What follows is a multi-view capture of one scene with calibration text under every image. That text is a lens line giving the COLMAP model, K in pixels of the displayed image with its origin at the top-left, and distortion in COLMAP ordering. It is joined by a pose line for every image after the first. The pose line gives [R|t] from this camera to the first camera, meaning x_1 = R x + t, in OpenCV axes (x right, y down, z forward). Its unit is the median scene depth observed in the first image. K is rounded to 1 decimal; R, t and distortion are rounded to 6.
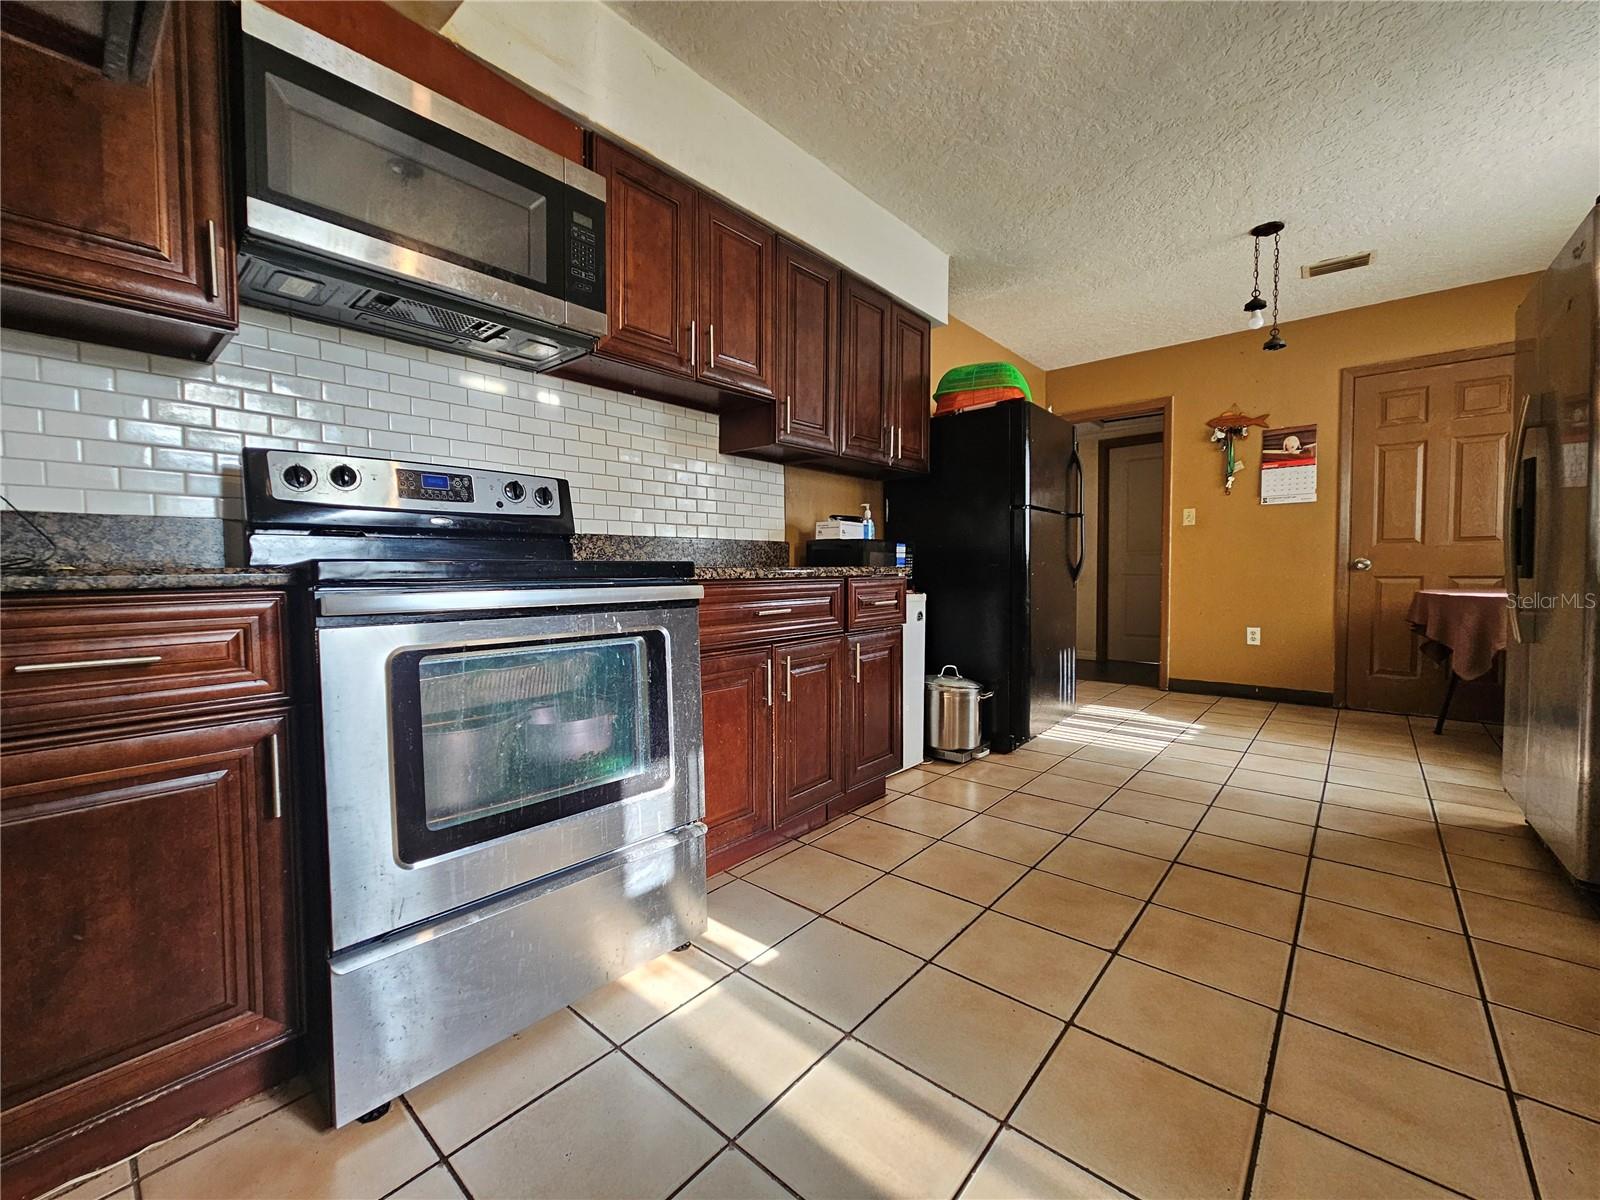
lens RADIAL K [[648.8, 0, 793.2], [0, 648.8, 597.2], [0, 0, 1]] dist [-0.000657, -0.000287]
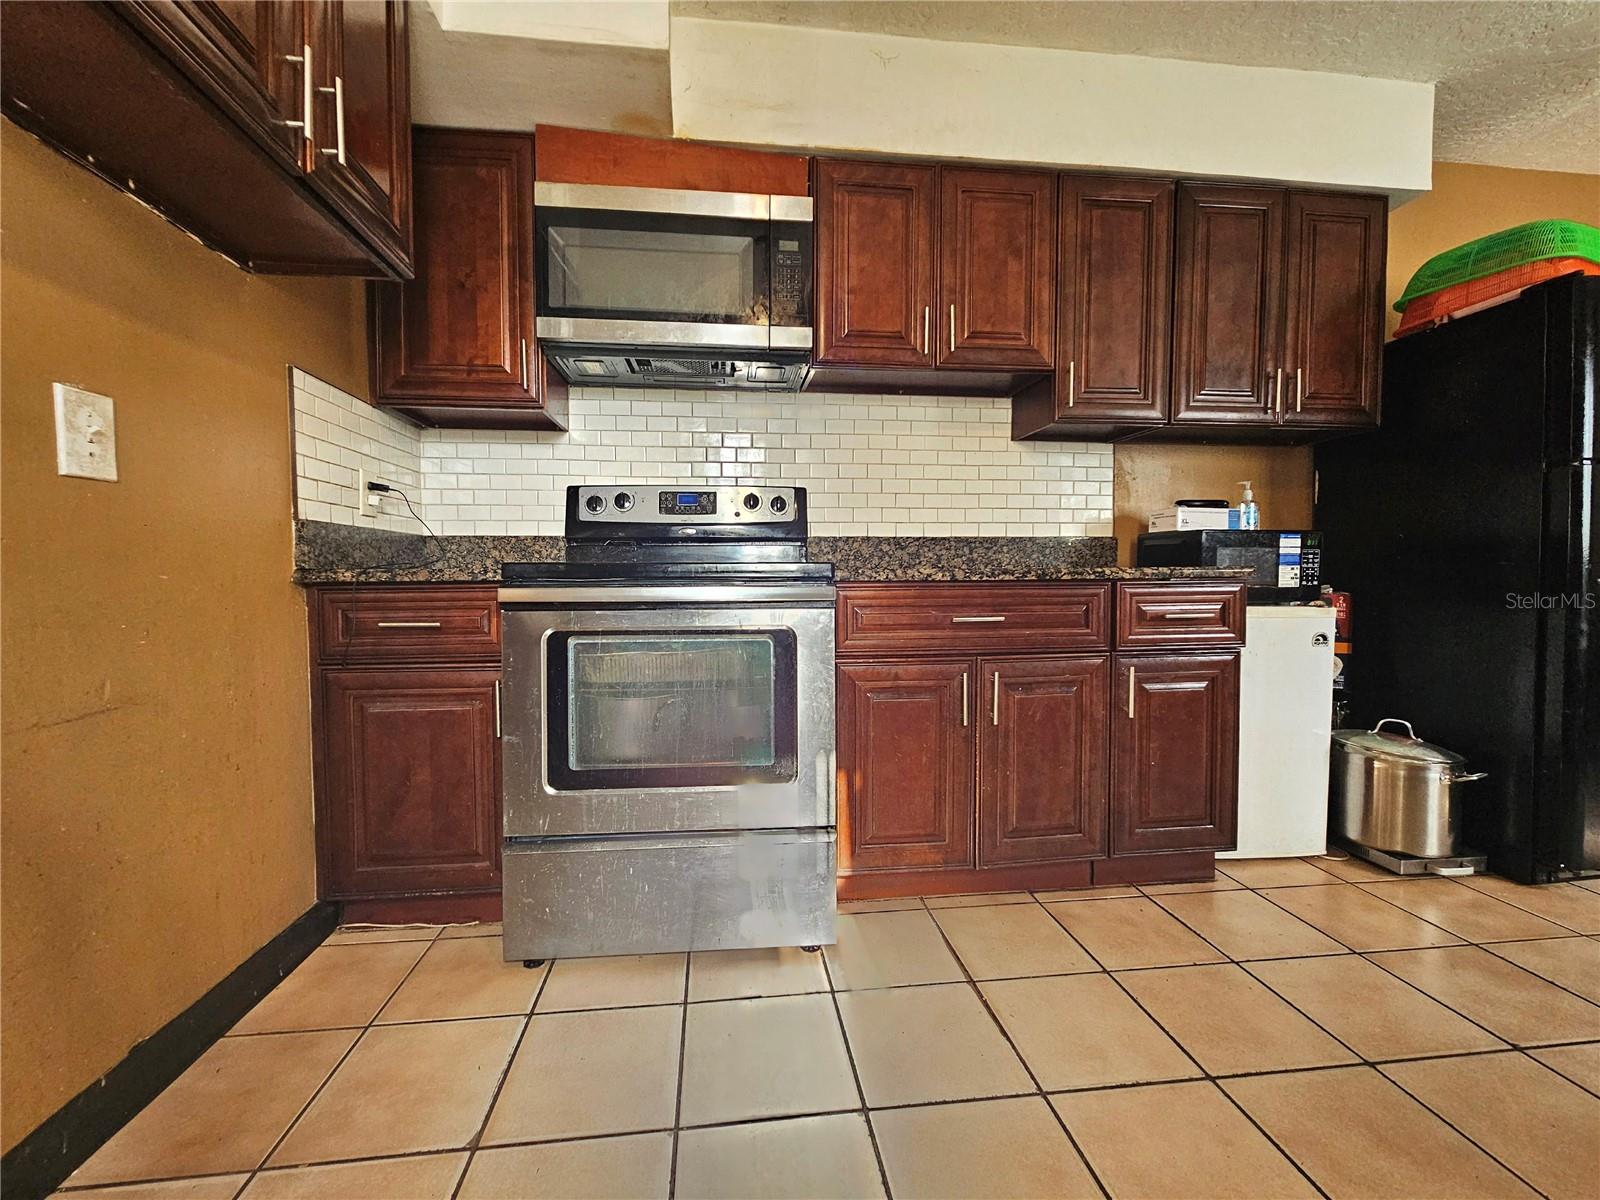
lens RADIAL K [[652.4, 0, 796.9], [0, 652.4, 598.3], [0, 0, 1]] dist [-0.002638, -0.000504]
pose [[0.739265, 0.029682, -0.672760, 0.311633], [-0.030565, 0.999478, 0.010510, -0.006027], [0.672720, 0.012793, 0.739786, 0.156525]]
